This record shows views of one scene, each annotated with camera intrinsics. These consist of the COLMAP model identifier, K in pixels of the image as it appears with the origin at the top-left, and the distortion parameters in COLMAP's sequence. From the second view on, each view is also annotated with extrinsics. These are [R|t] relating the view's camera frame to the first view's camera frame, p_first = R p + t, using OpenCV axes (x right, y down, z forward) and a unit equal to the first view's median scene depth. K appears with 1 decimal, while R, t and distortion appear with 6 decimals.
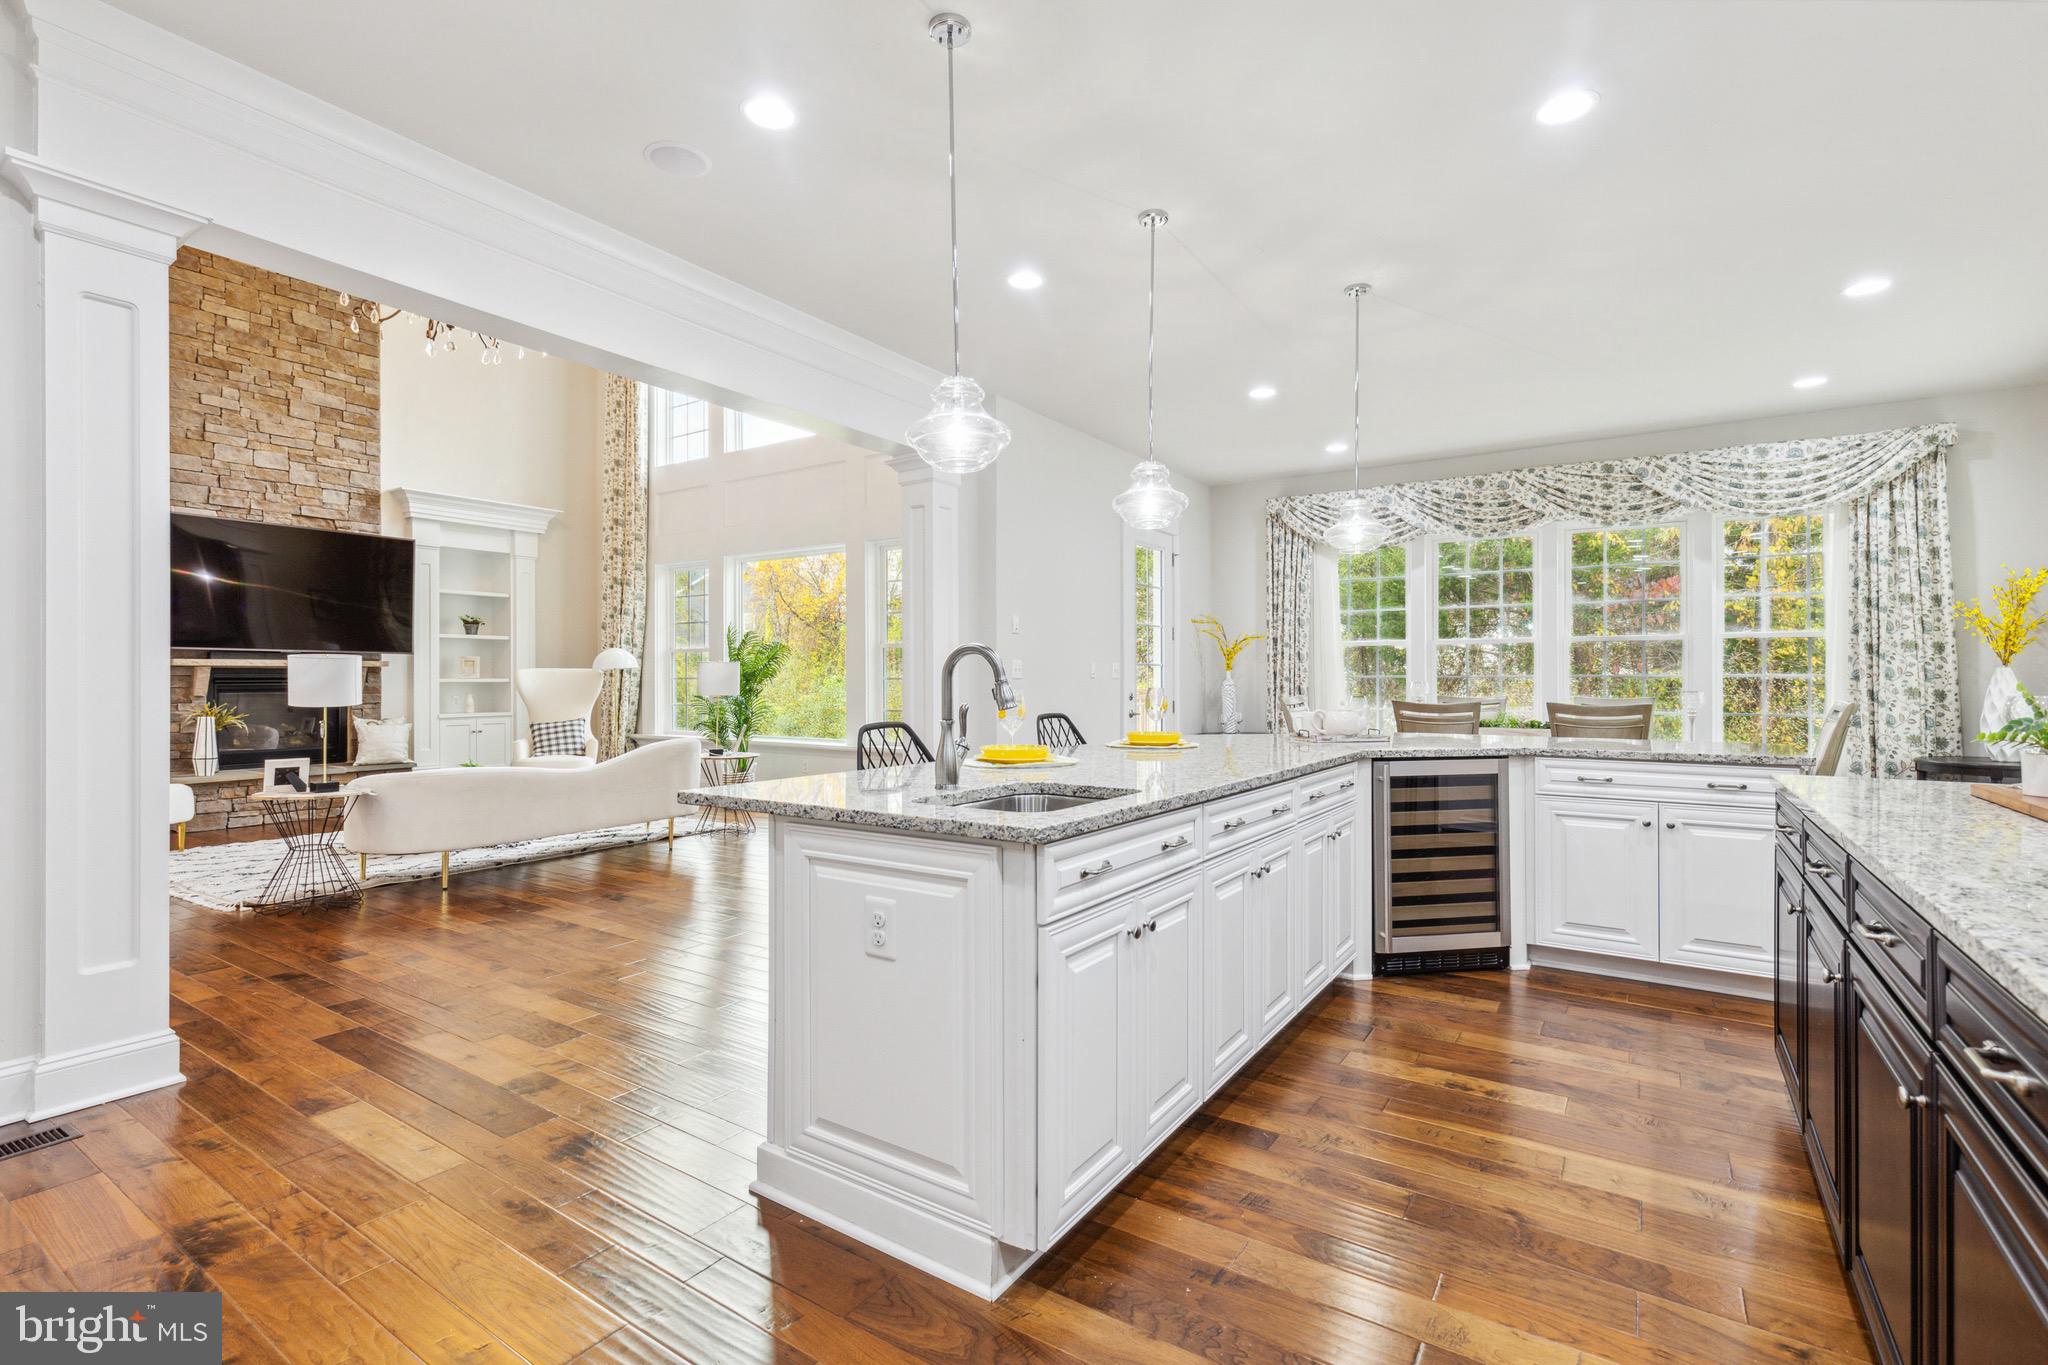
lens RADIAL K [[924.8, 0, 1025.1], [0, 924.8, 678.9], [0, 0, 1]] dist [0.005954, -0.000996]
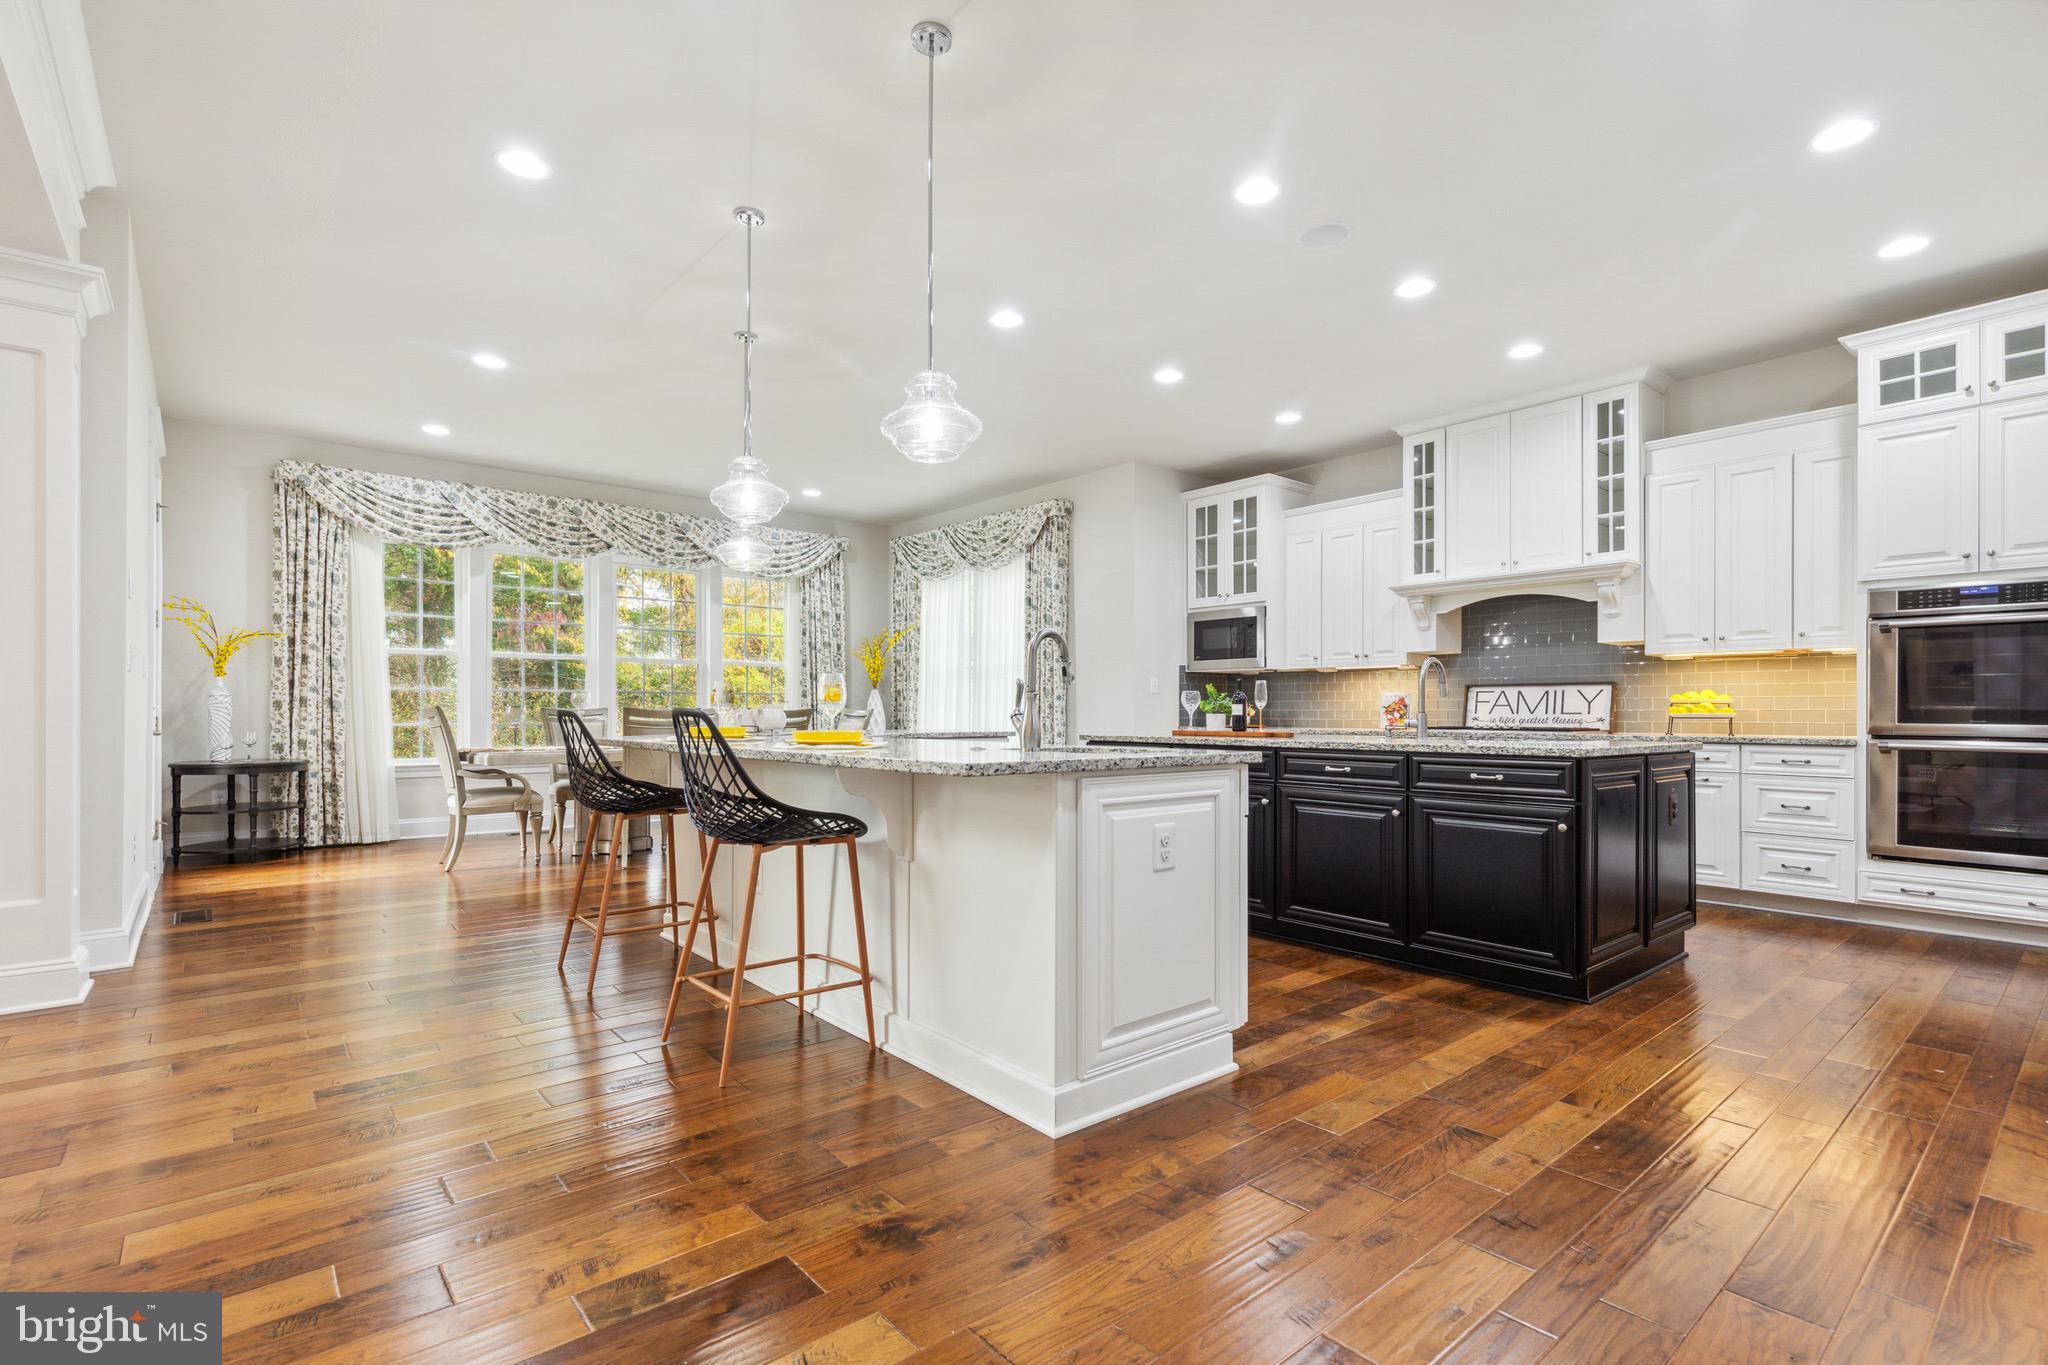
lens RADIAL K [[959.3, 0, 983.6], [0, 959.3, 712.3], [0, 0, 1]] dist [0.004132, -0.000107]
pose [[0.290112, 0.003906, 0.956985, -0.401652], [-0.003877, 0.999988, -0.002906, 0.023604], [-0.956985, -0.002867, 0.290123, 0.228481]]
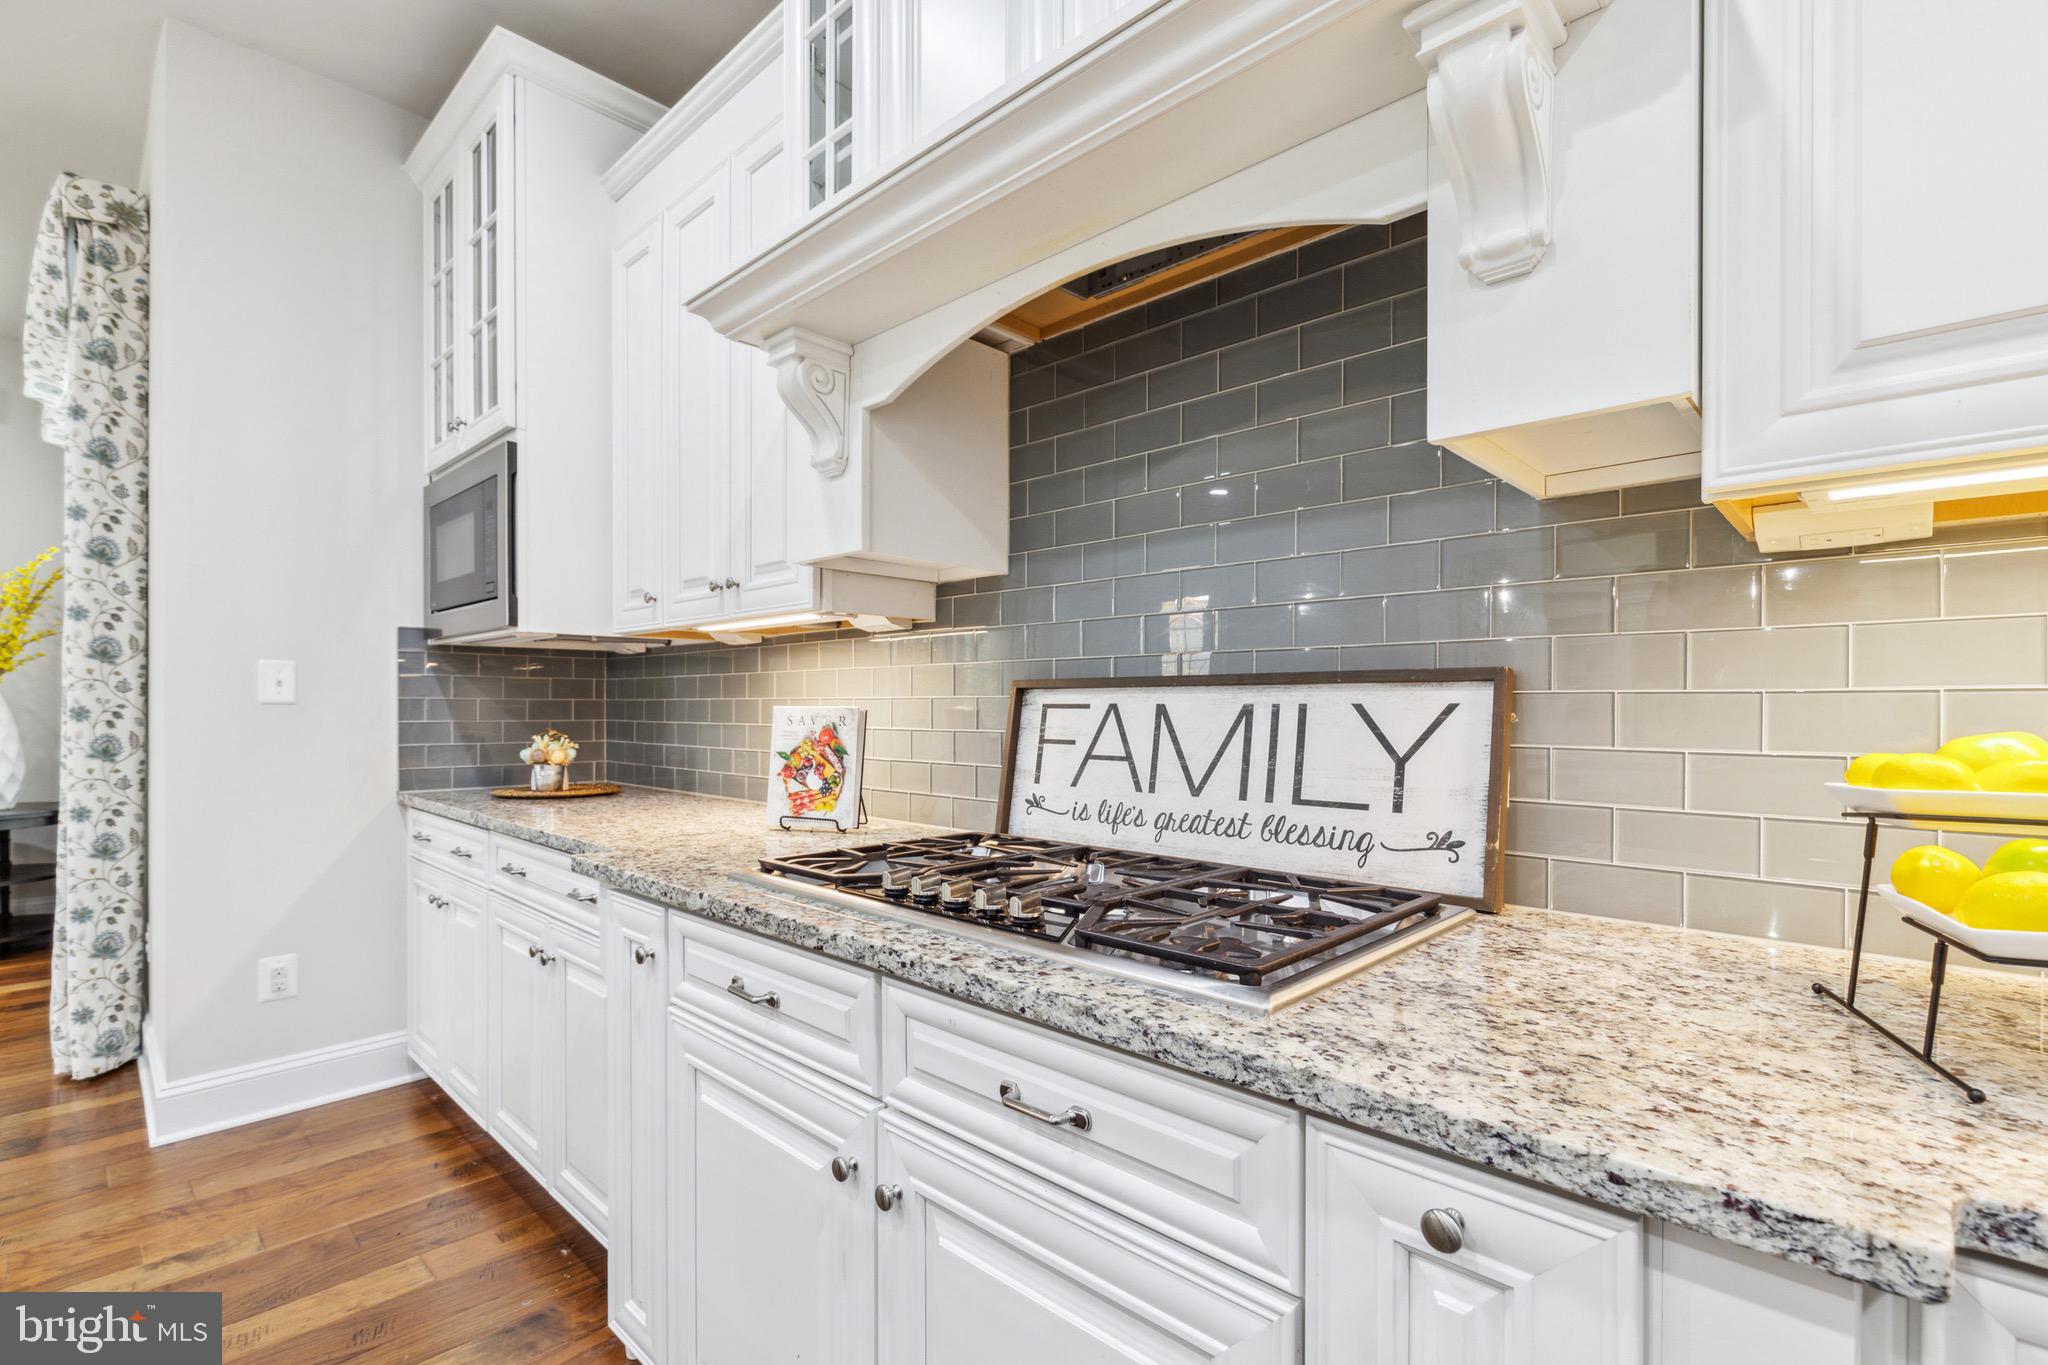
lens RADIAL K [[959.3, 0, 983.6], [0, 959.3, 712.3], [0, 0, 1]] dist [0.004132, -0.000107]
pose [[0.195330, 0.001477, 0.980736, 0.316281], [-0.003518, 0.999993, -0.000806, 0.002763], [-0.980731, -0.003293, 0.195334, 0.020386]]
